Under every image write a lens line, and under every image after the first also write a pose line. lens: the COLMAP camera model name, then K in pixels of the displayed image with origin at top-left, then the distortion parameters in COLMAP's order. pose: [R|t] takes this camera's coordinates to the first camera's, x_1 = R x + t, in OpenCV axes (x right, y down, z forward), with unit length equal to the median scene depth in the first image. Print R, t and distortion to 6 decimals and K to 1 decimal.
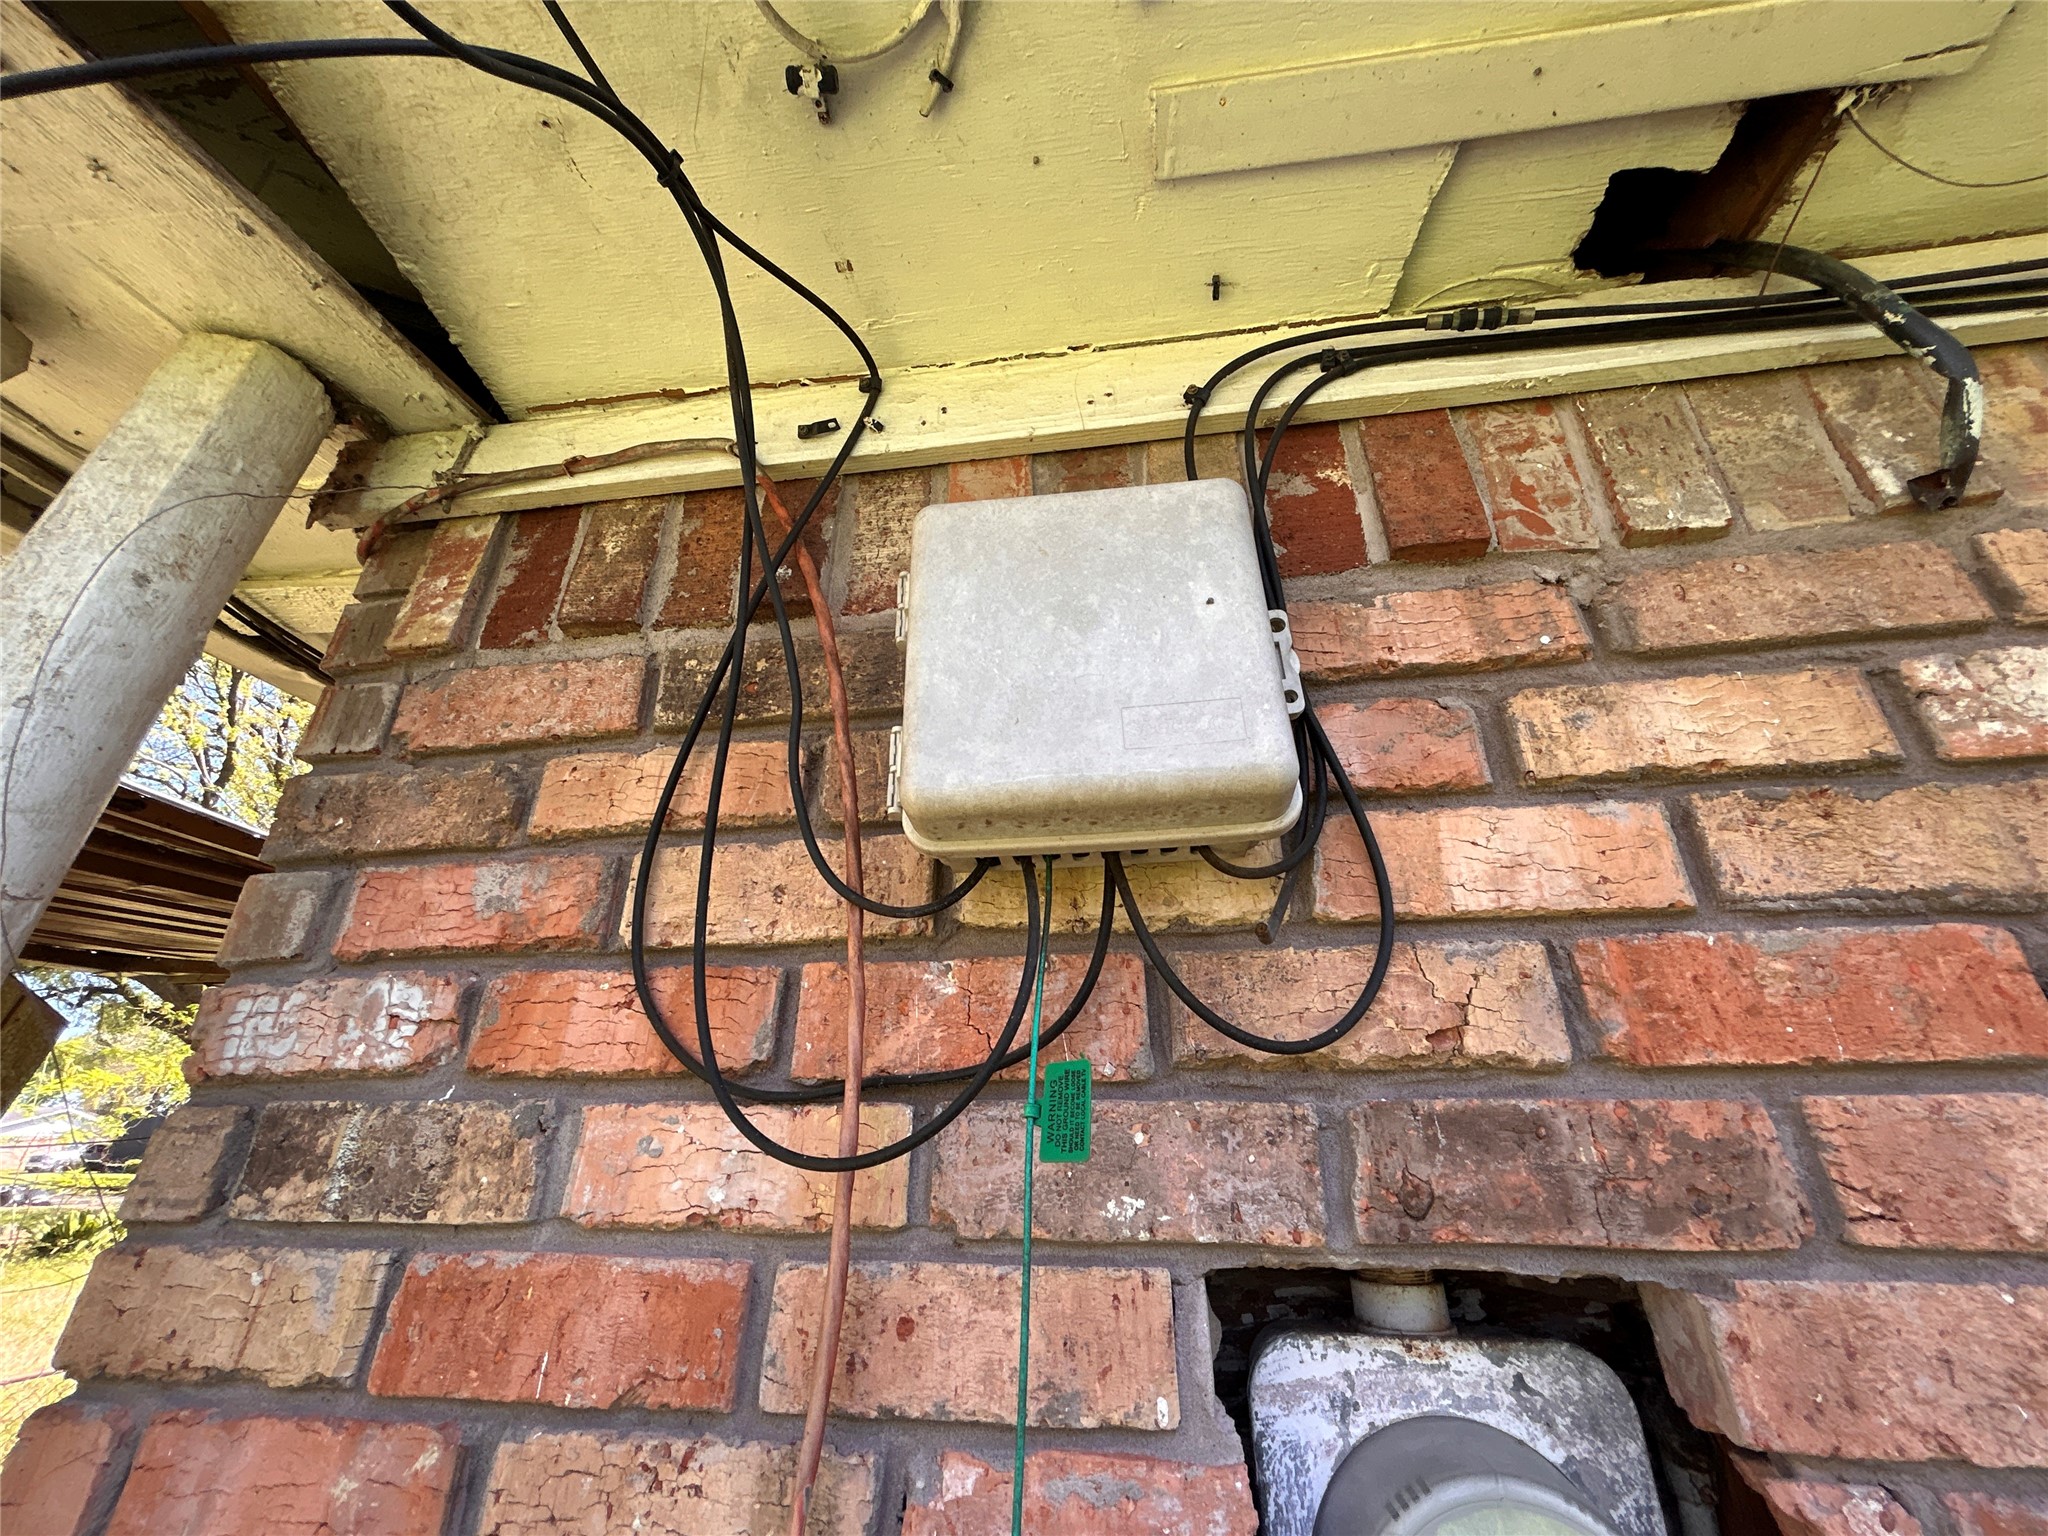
lens RADIAL K [[824.0, 0, 1031.0], [0, 824.0, 764.0], [0, 0, 1]] dist [-0.002241, 0.000995]
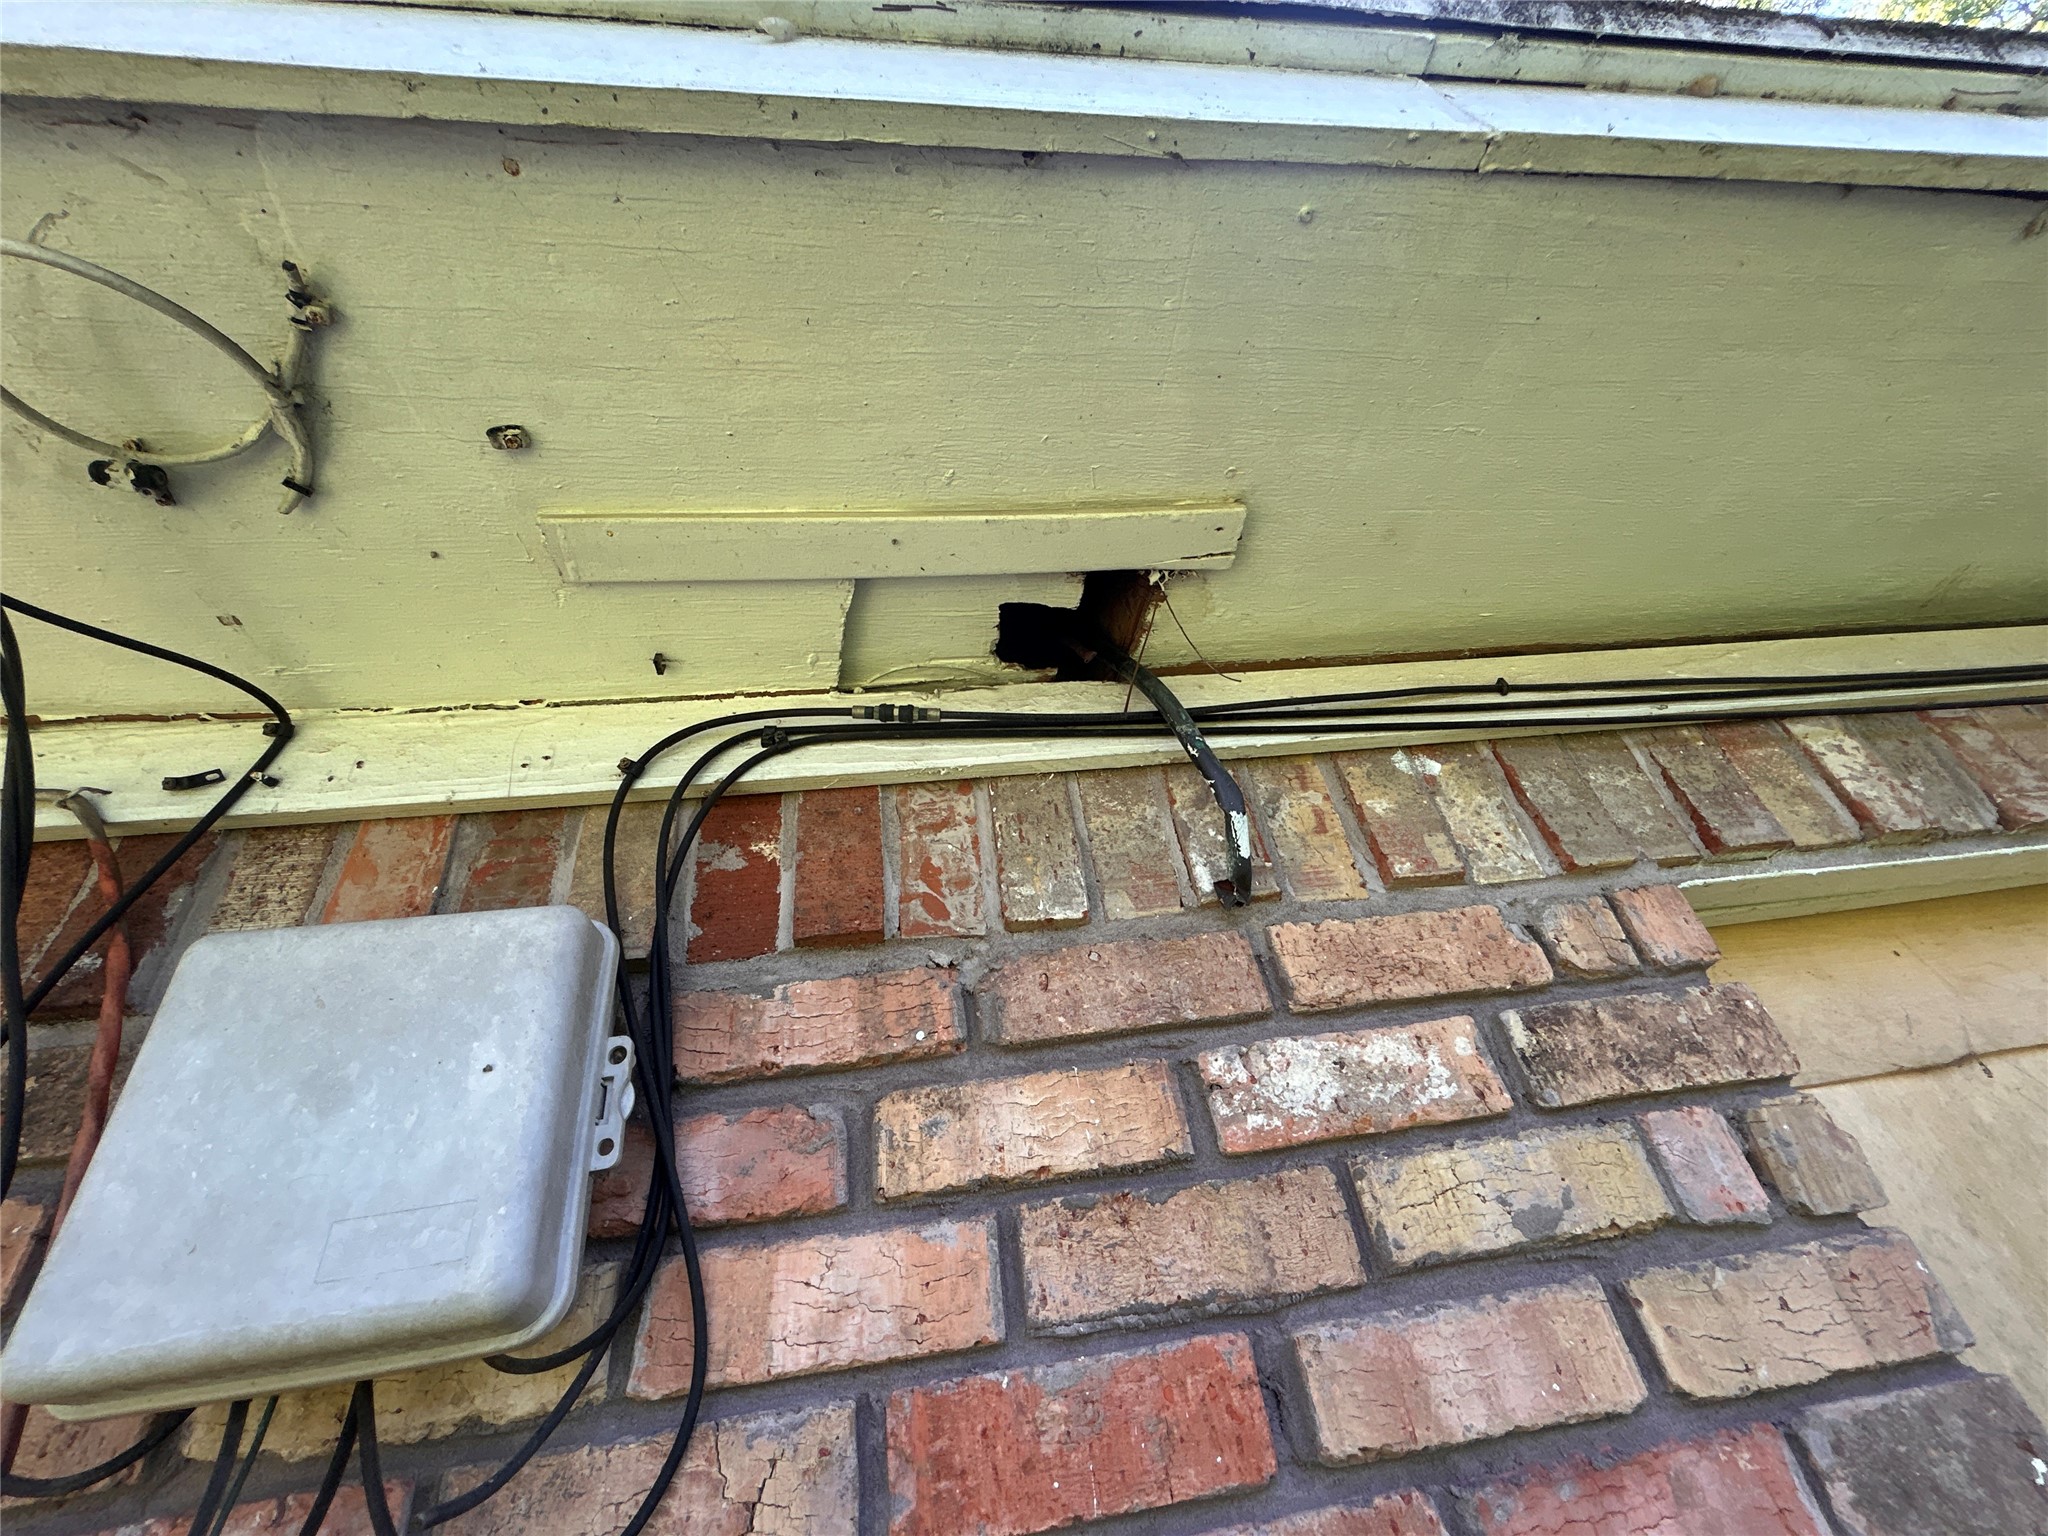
lens RADIAL K [[824.0, 0, 1033.2], [0, 824.0, 765.4], [0, 0, 1]] dist [-0.002241, 0.000995]
pose [[0.965589, 0.016708, 0.259535, 0.510562], [0.030007, 0.984112, -0.174993, -0.318699], [-0.258335, 0.176759, 0.949747, -0.105821]]
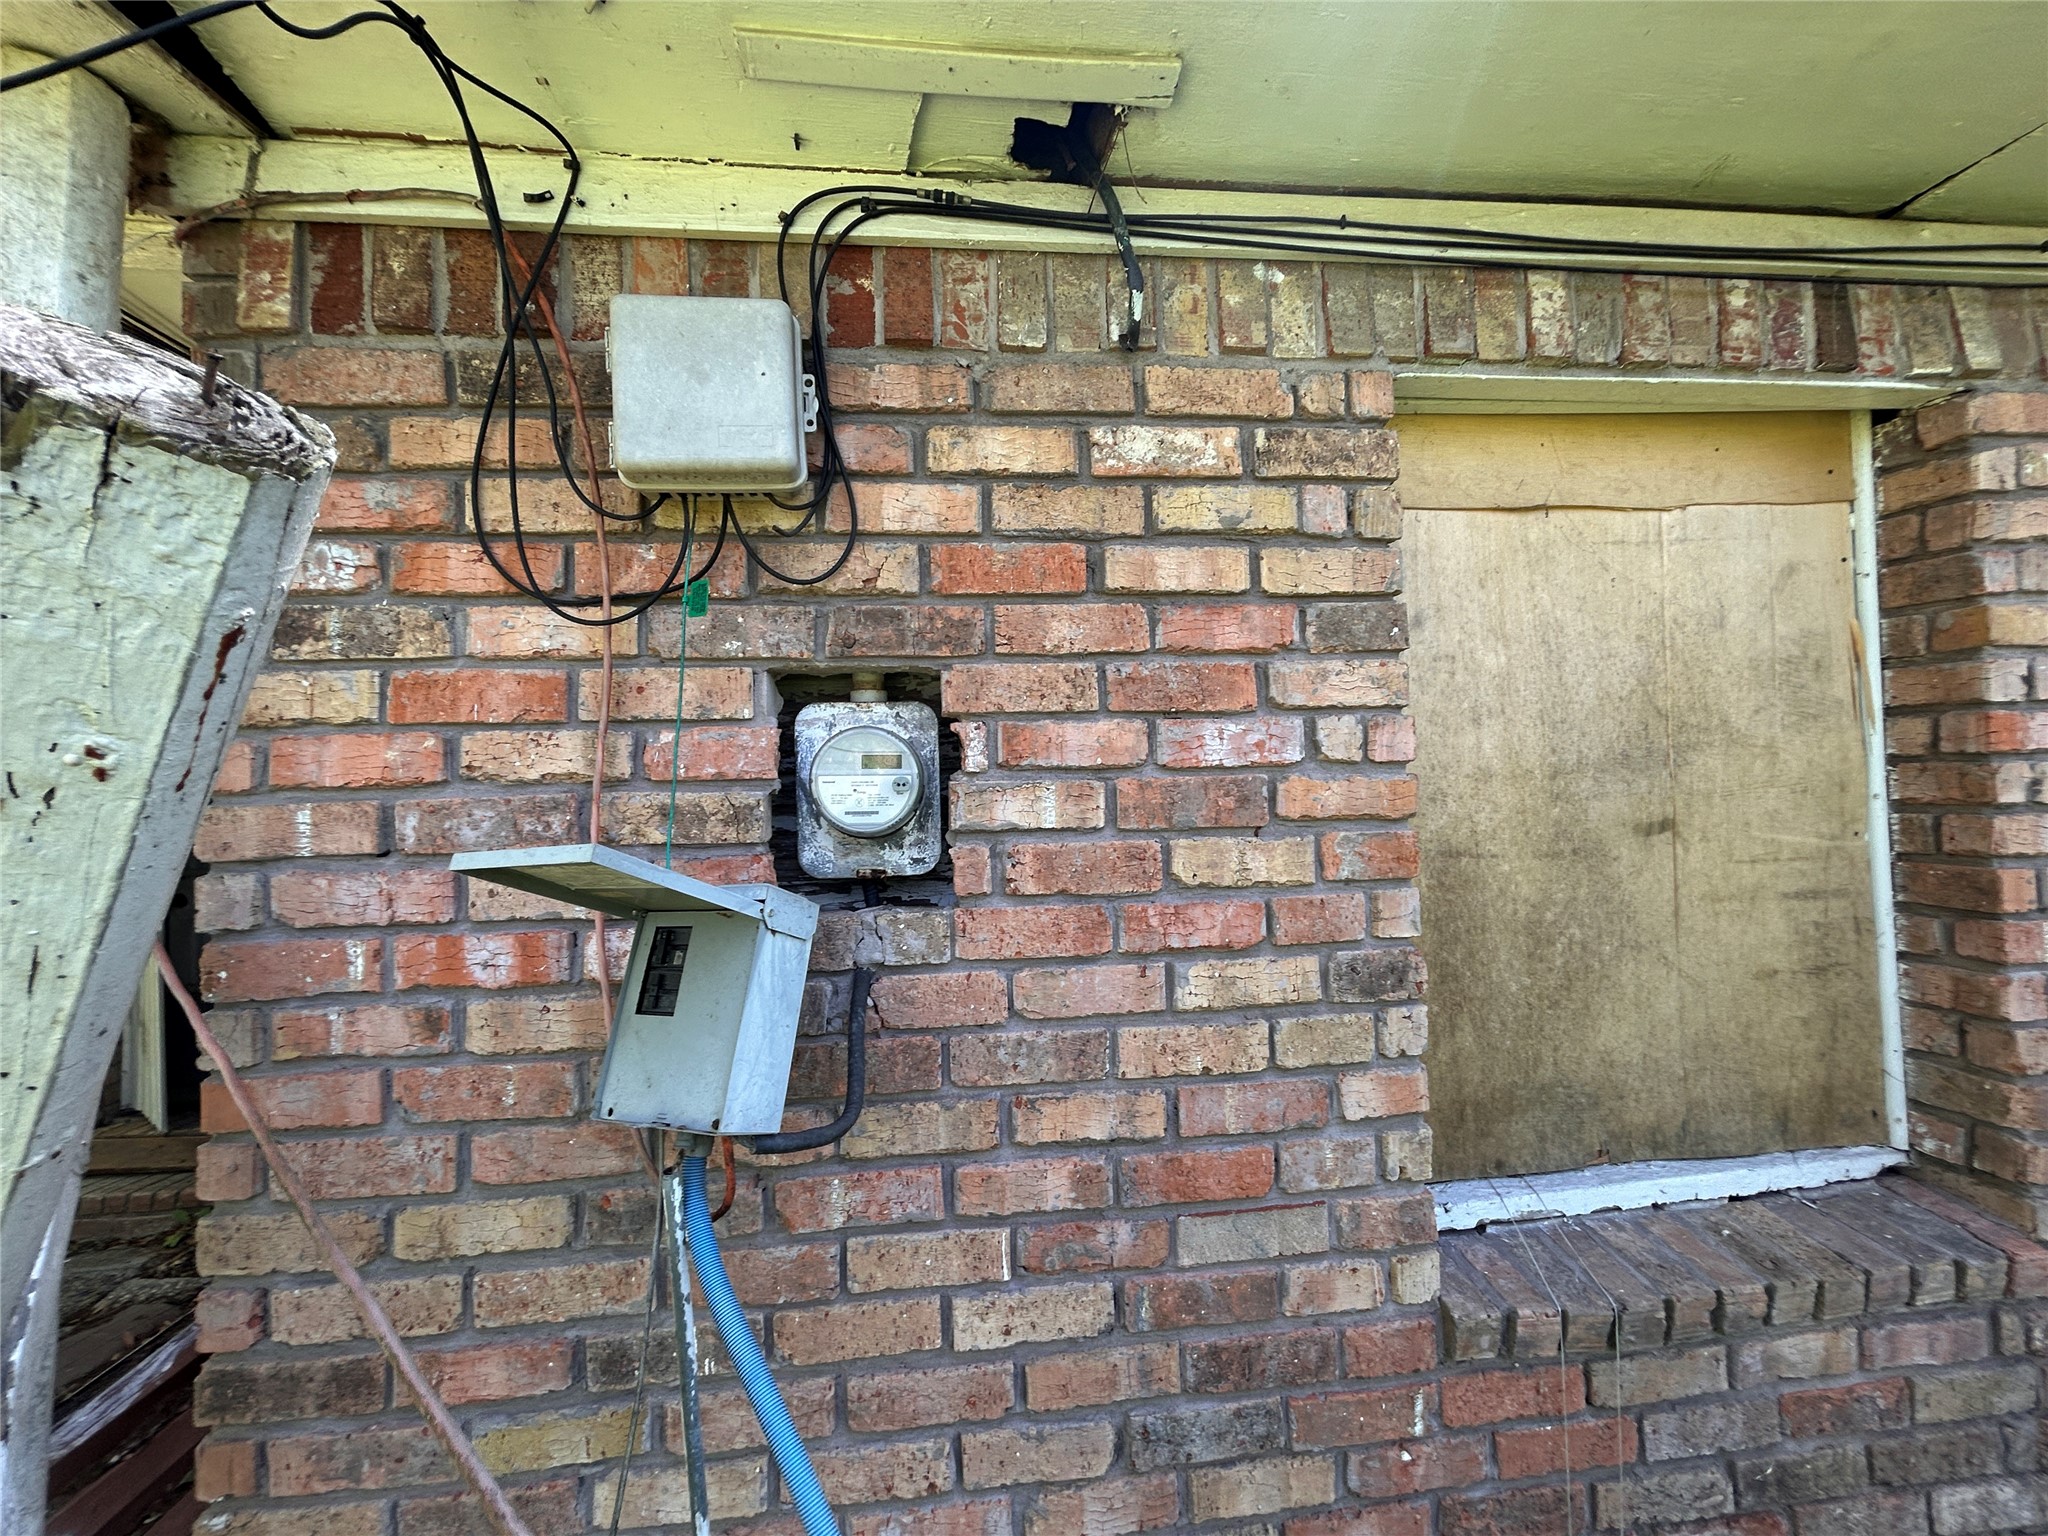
lens RADIAL K [[824.0, 0, 1022.7], [0, 824.0, 760.1], [0, 0, 1]] dist [-0.002241, 0.000995]
pose [[0.969496, -0.017662, 0.244469, 0.294482], [-0.079347, 0.921076, 0.381212, -0.128506], [-0.231908, -0.388982, 0.891578, -1.300305]]
